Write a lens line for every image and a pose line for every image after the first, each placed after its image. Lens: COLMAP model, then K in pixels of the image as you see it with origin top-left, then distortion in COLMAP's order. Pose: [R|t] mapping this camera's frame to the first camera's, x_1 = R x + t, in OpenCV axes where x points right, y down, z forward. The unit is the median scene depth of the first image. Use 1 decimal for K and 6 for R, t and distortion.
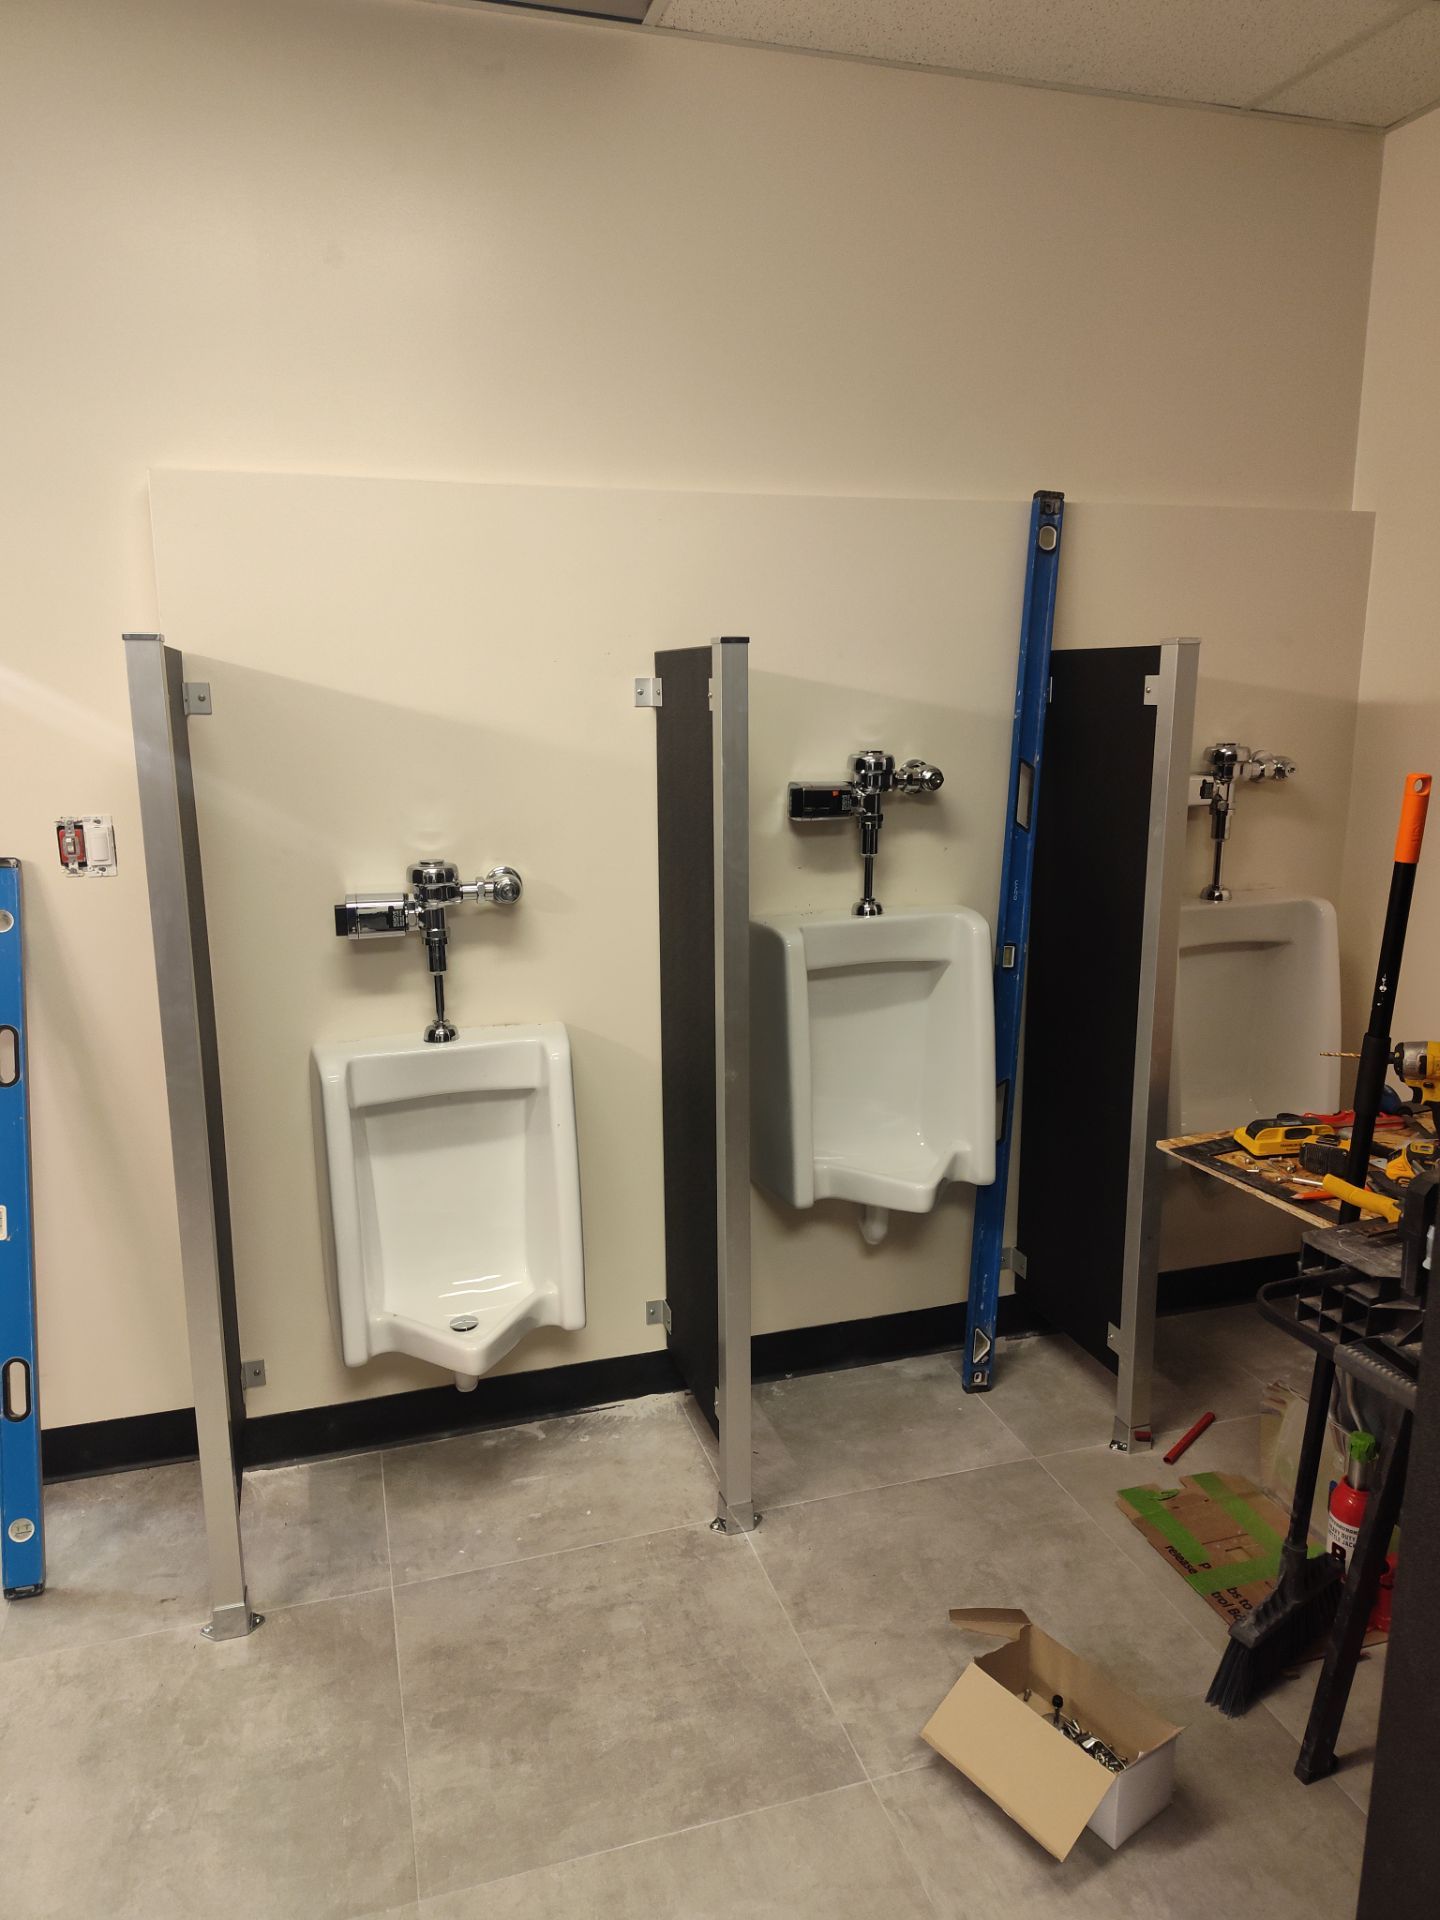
lens RADIAL K [[1318.6, 0, 714.7], [0, 1318.6, 955.9], [0, 0, 1]] dist [0.005053, 0.002105]
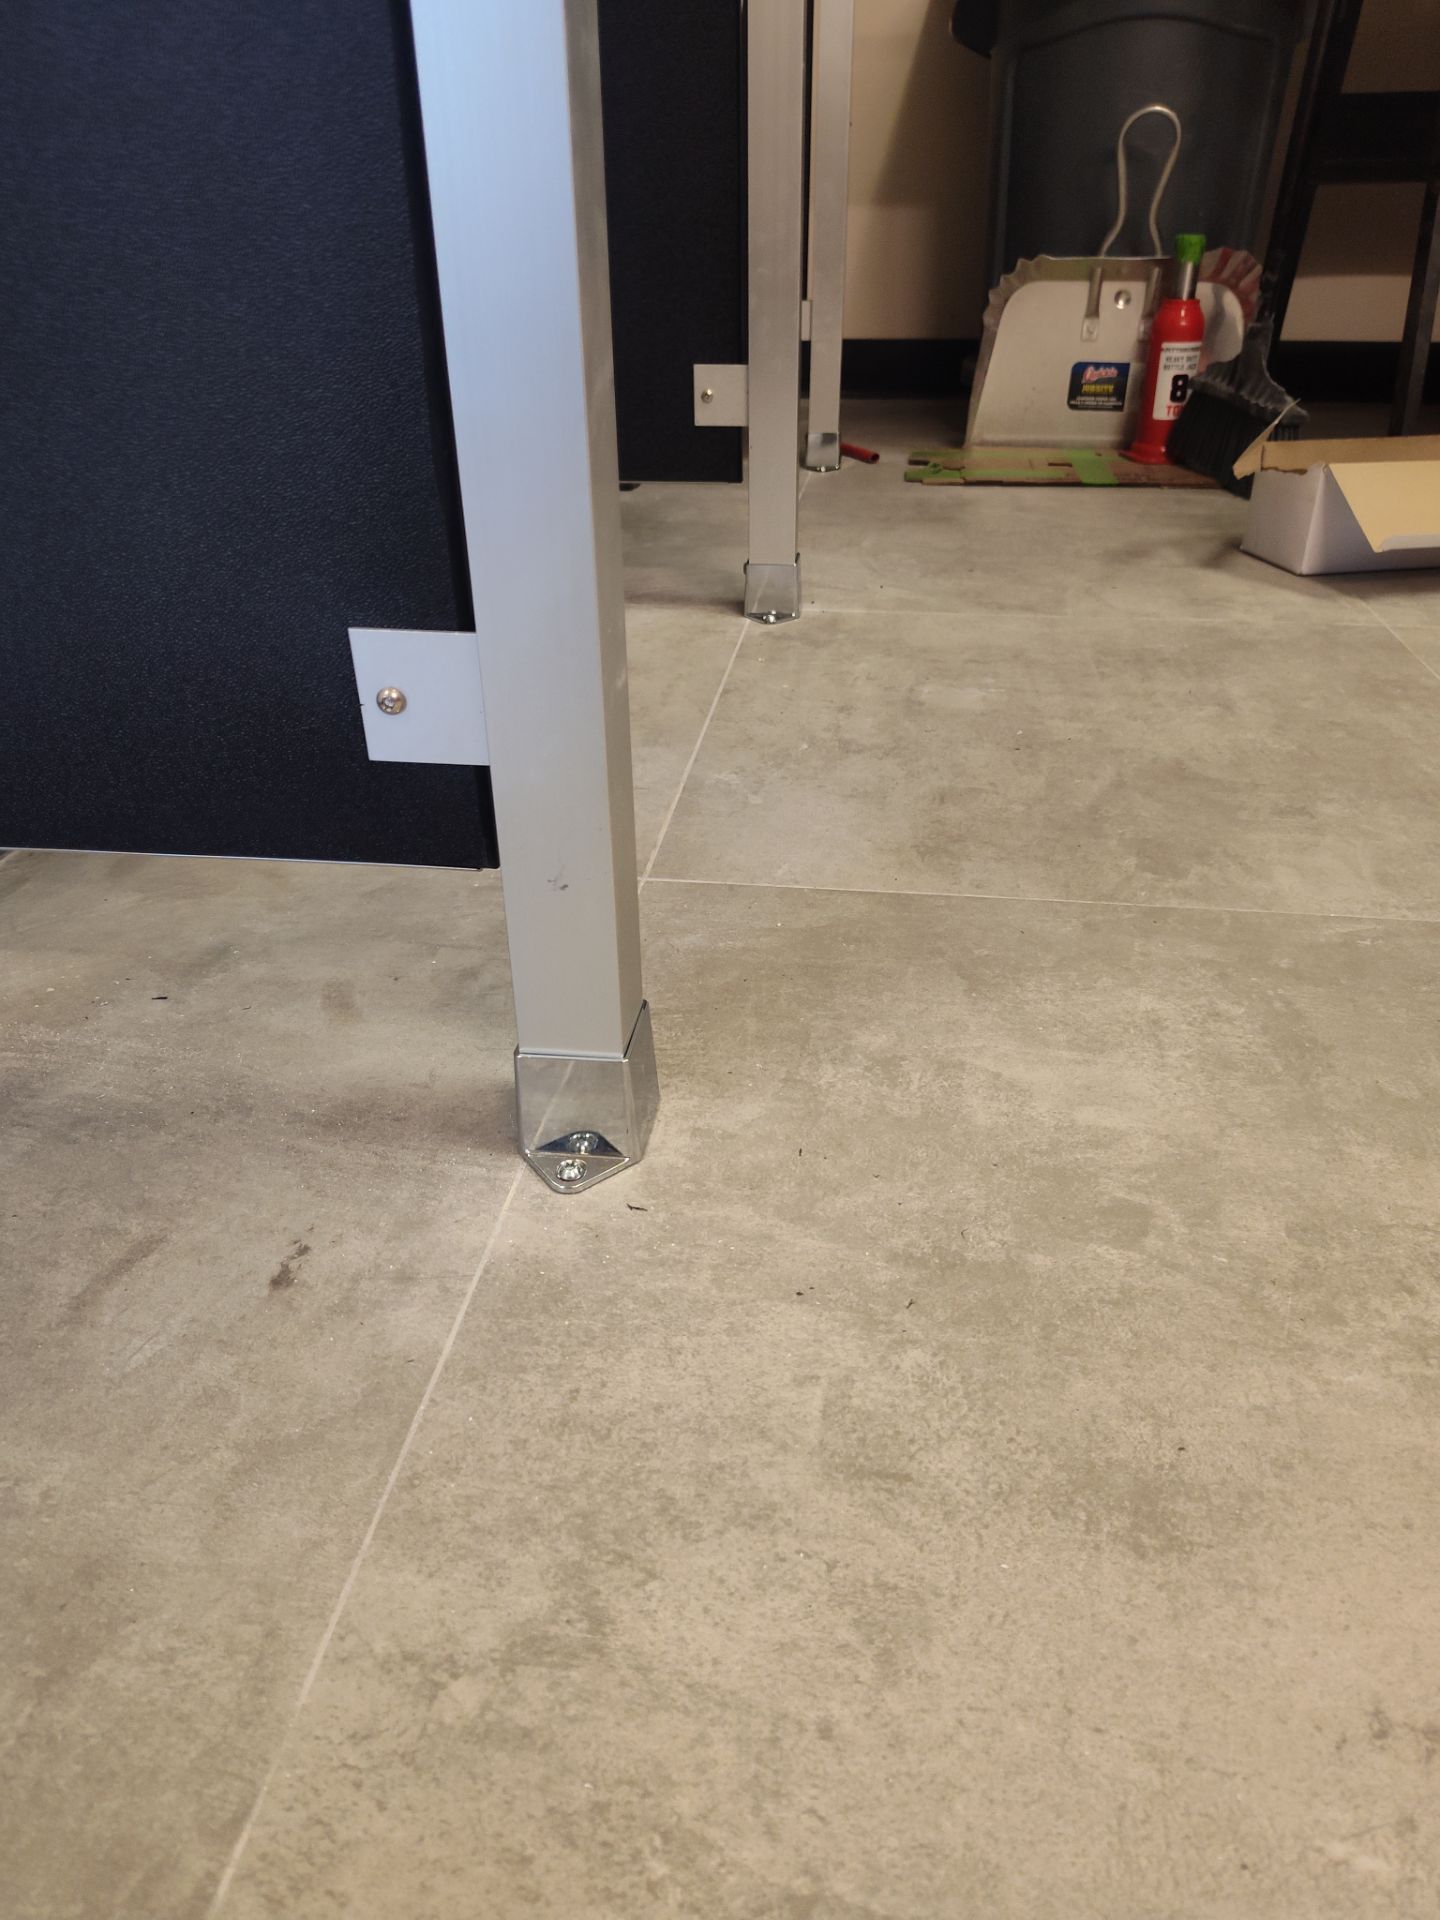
lens RADIAL K [[1297.2, 0, 720.0], [0, 1297.2, 960.0], [0, 0, 1]] dist [0.065381, -0.091421]
pose [[0.415002, -0.454670, 0.788066, -0.515383], [0.190692, 0.890406, 0.413295, 0.337685], [-0.889612, -0.021241, 0.456222, 0.783130]]
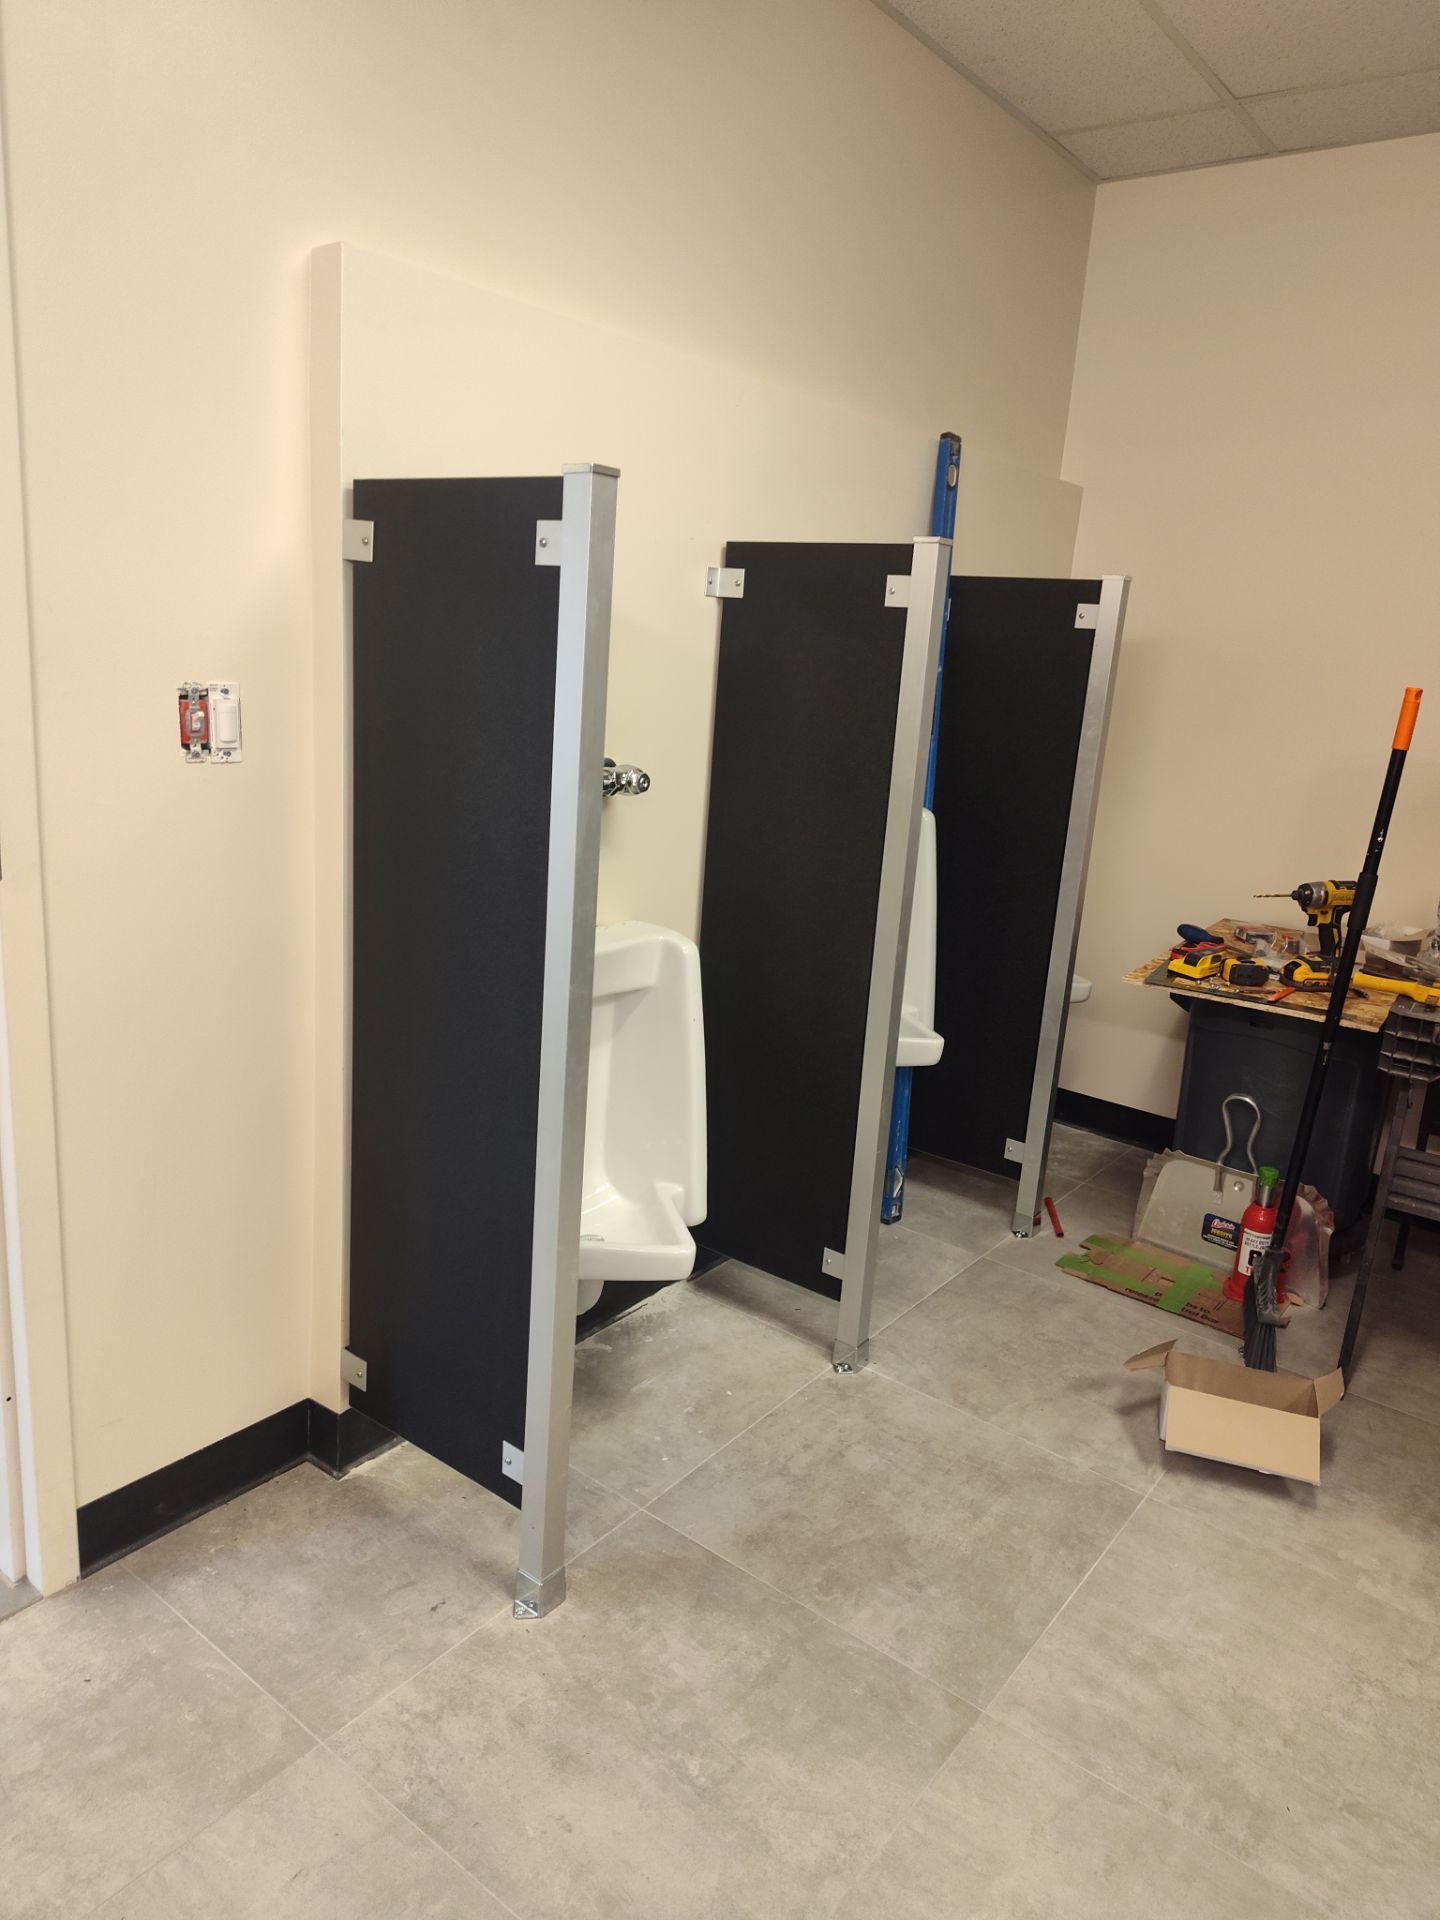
lens RADIAL K [[1297.2, 0, 720.0], [0, 1297.2, 960.0], [0, 0, 1]] dist [0.065381, -0.091421]
pose [[0.810342, -0.081348, 0.580283, -0.690773], [0.047050, 0.996152, 0.073945, 0.012444], [-0.584065, -0.032619, 0.811051, 0.201331]]
